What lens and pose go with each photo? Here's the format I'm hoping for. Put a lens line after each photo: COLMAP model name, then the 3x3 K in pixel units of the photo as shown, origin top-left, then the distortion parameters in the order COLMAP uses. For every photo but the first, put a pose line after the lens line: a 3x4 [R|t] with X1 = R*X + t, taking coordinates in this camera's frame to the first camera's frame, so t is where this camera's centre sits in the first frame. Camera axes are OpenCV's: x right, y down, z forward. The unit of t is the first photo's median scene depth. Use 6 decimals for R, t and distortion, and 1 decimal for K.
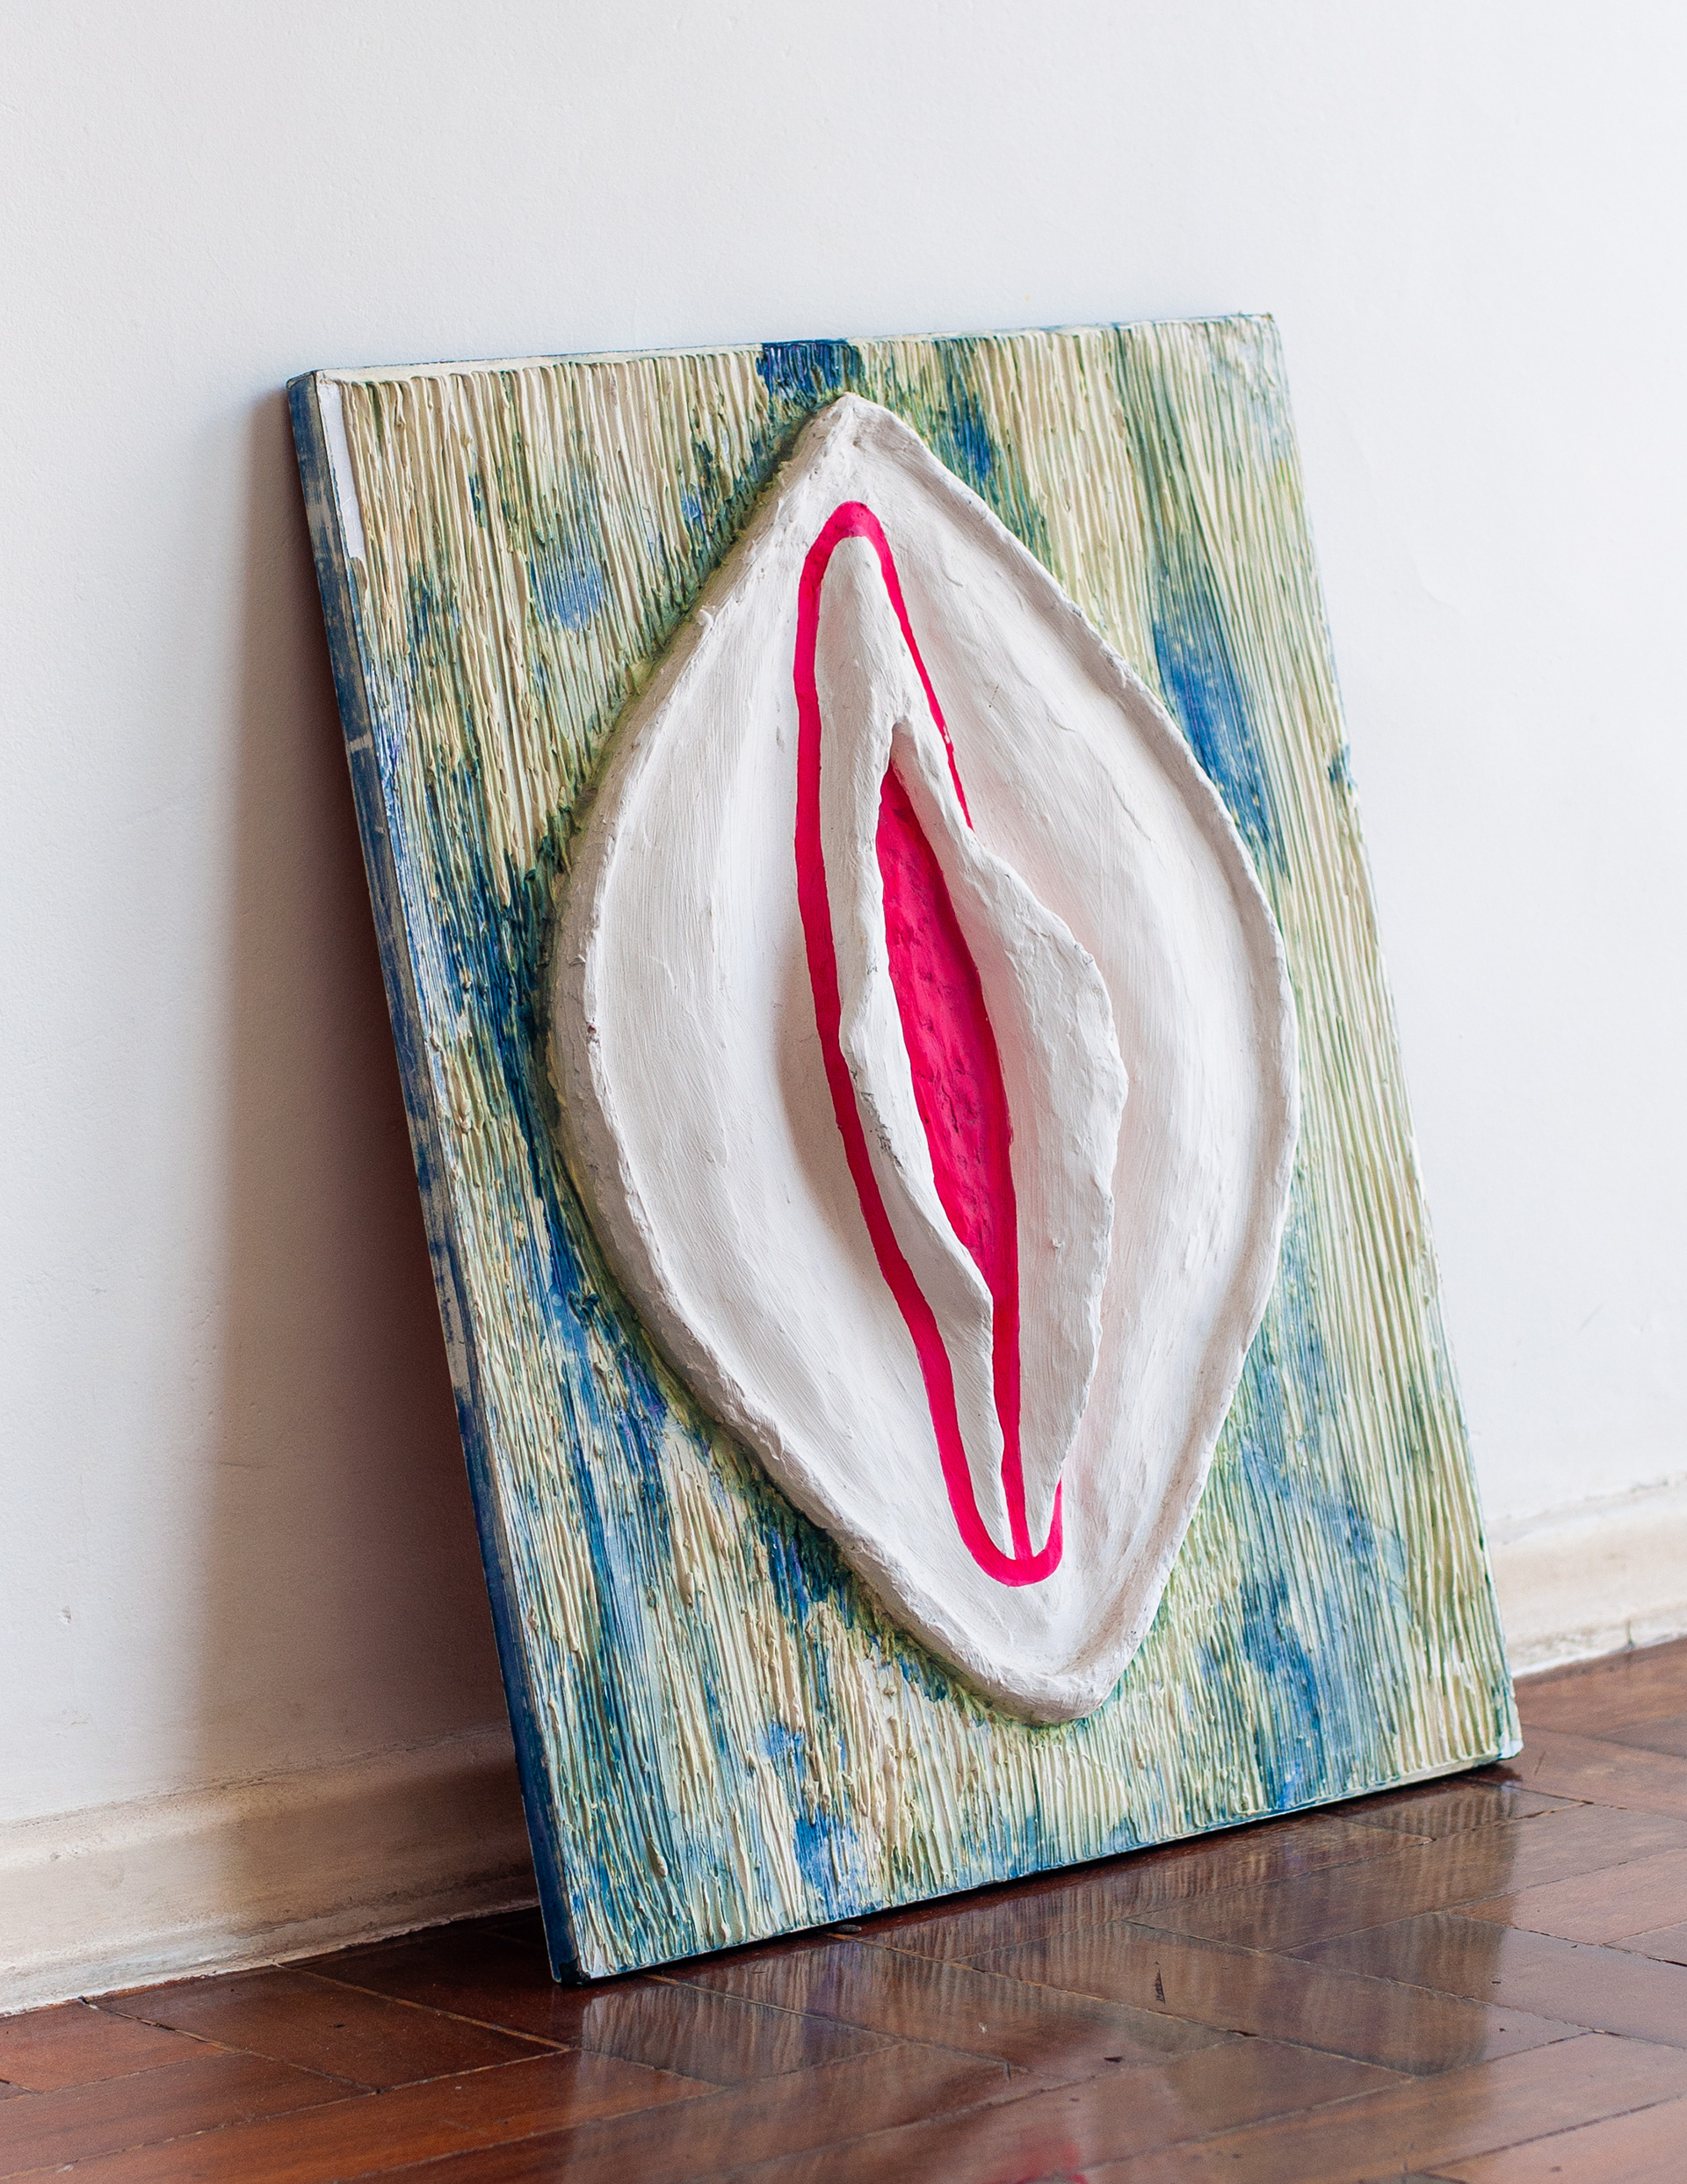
lens RADIAL K [[6585.0, 0, 843.5], [0, 6585.0, 1092.0], [0, 0, 1]] dist [-0.091526, -1.517539]
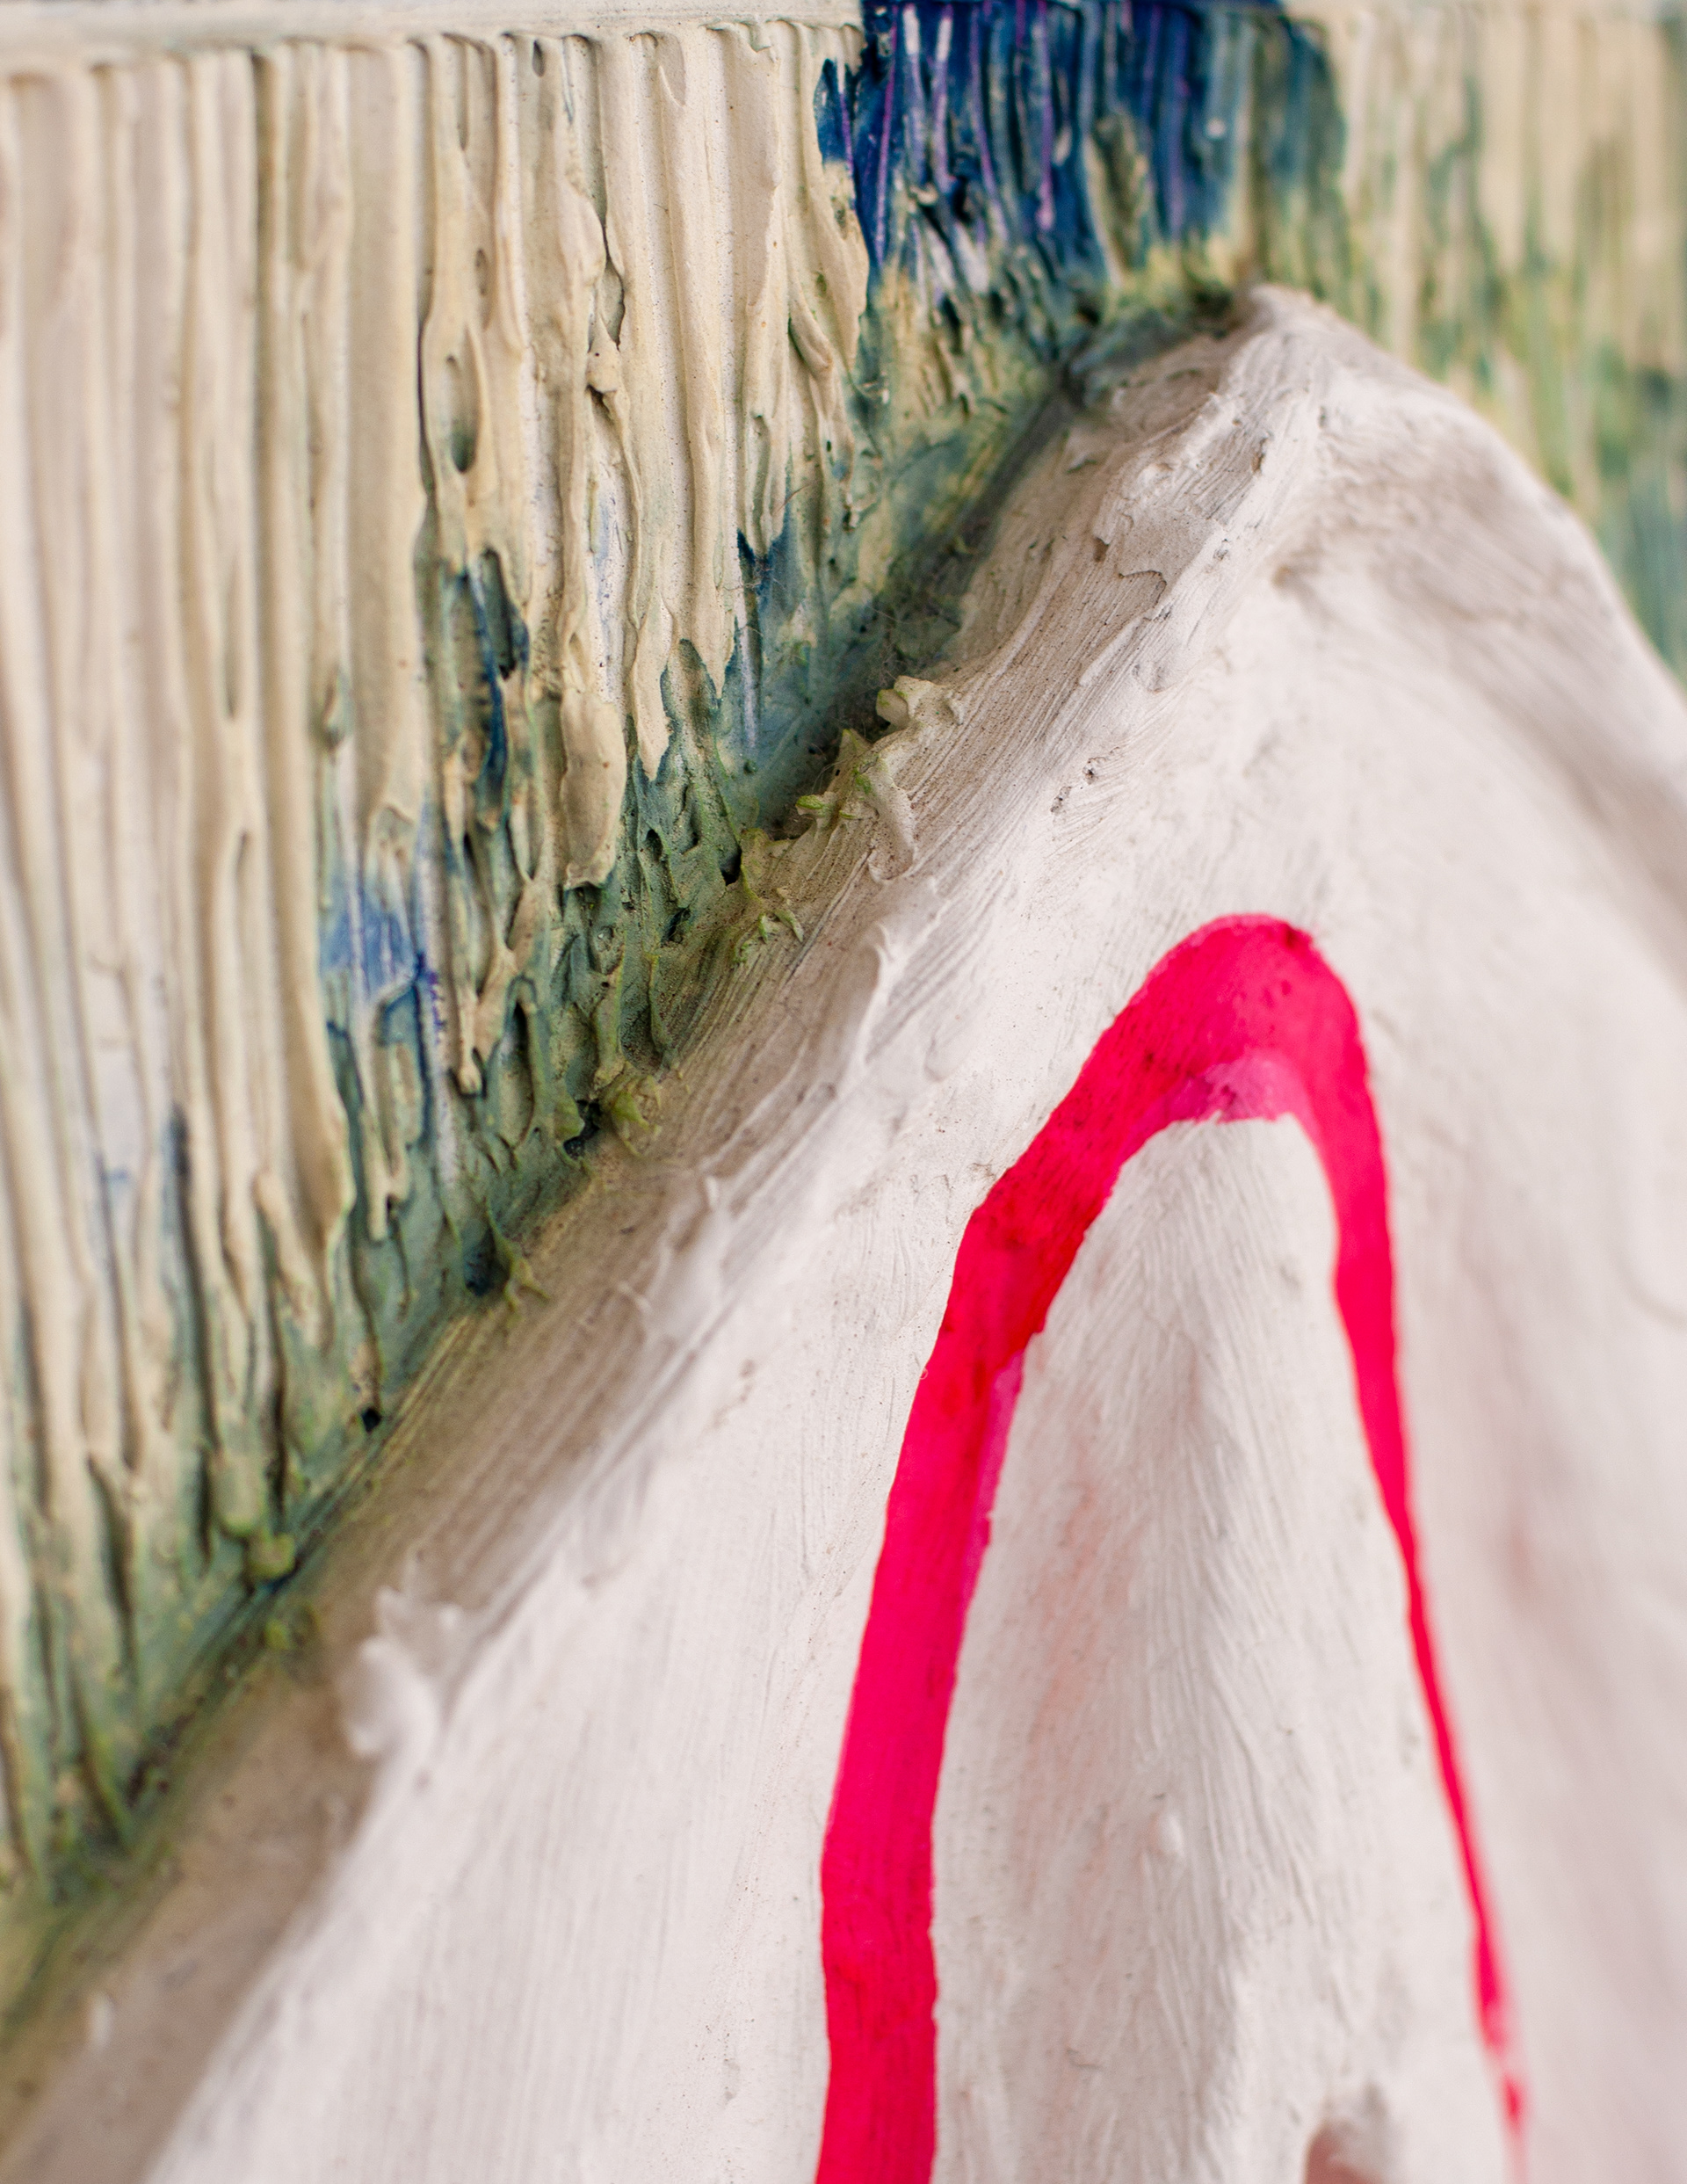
lens RADIAL K [[6585.0, 0, 843.5], [0, 6585.0, 1092.0], [0, 0, 1]] dist [-0.091526, -1.517539]
pose [[0.988699, 0.110319, 0.101506, -0.027799], [-0.124297, 0.981791, 0.143654, -0.110229], [-0.083810, -0.154647, 0.984409, 0.824081]]
